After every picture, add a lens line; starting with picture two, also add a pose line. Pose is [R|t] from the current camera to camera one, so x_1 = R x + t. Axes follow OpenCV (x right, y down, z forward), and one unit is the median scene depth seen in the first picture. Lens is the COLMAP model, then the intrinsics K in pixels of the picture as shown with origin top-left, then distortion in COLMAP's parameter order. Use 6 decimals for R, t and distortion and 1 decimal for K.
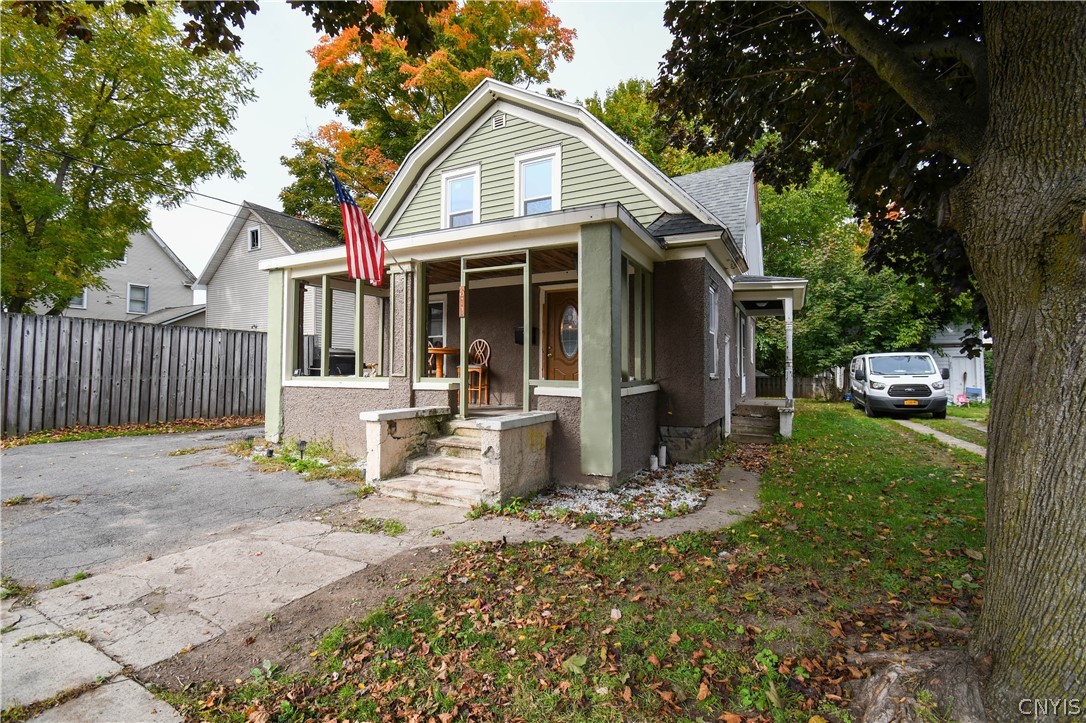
lens RADIAL K [[499.6, 0, 534.2], [0, 499.6, 356.5], [0, 0, 1]] dist [0.001731, -0.000211]
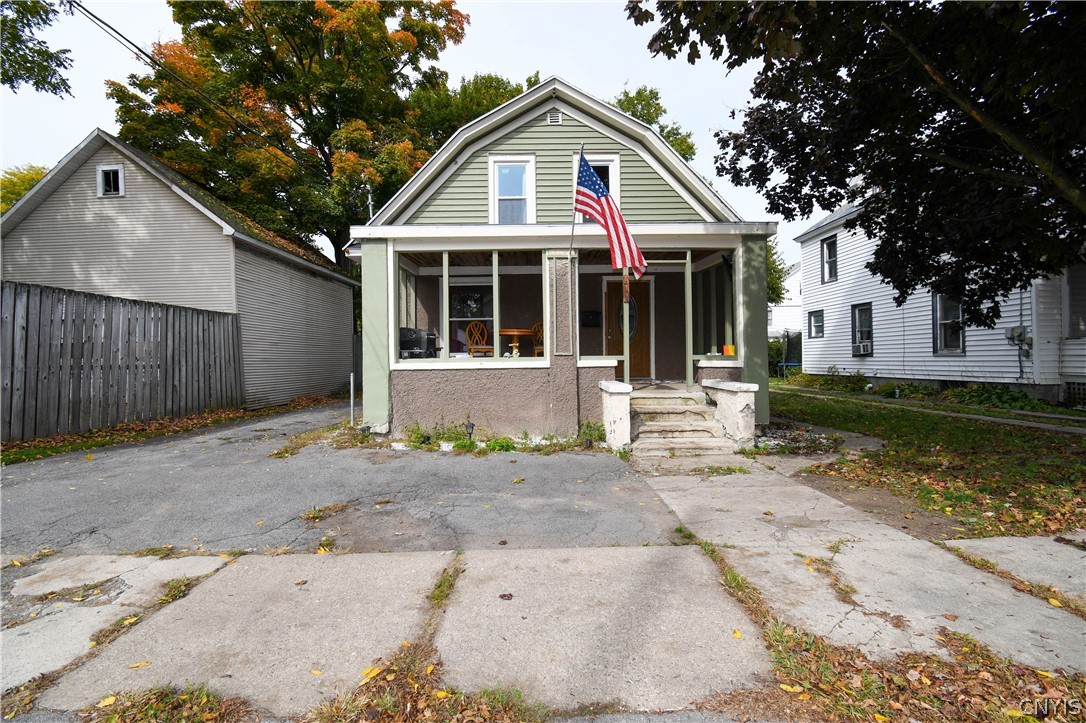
lens RADIAL K [[499.9, 0, 542.6], [0, 499.9, 359.7], [0, 0, 1]] dist [0.016582, -0.025201]
pose [[0.871234, -0.017869, 0.490543, -0.652722], [0.002942, 0.999509, 0.031183, 0.012281], [-0.490859, -0.025724, 0.870859, 0.070821]]
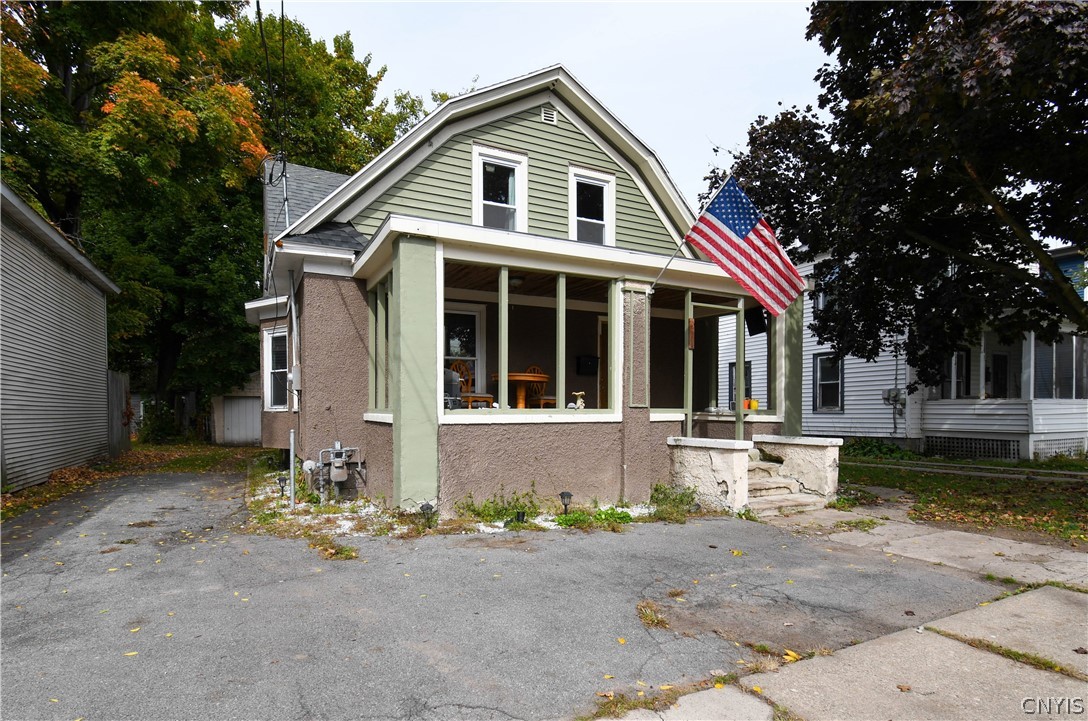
lens RADIAL K [[593.7, 0, 560.0], [0, 593.7, 428.0], [0, 0, 1]] dist [0.019459, -0.026967]
pose [[0.544121, -0.029228, 0.838498, -0.982158], [-0.021123, 0.998599, 0.048516, 0.021570], [-0.838741, -0.044110, 0.542741, 0.415793]]
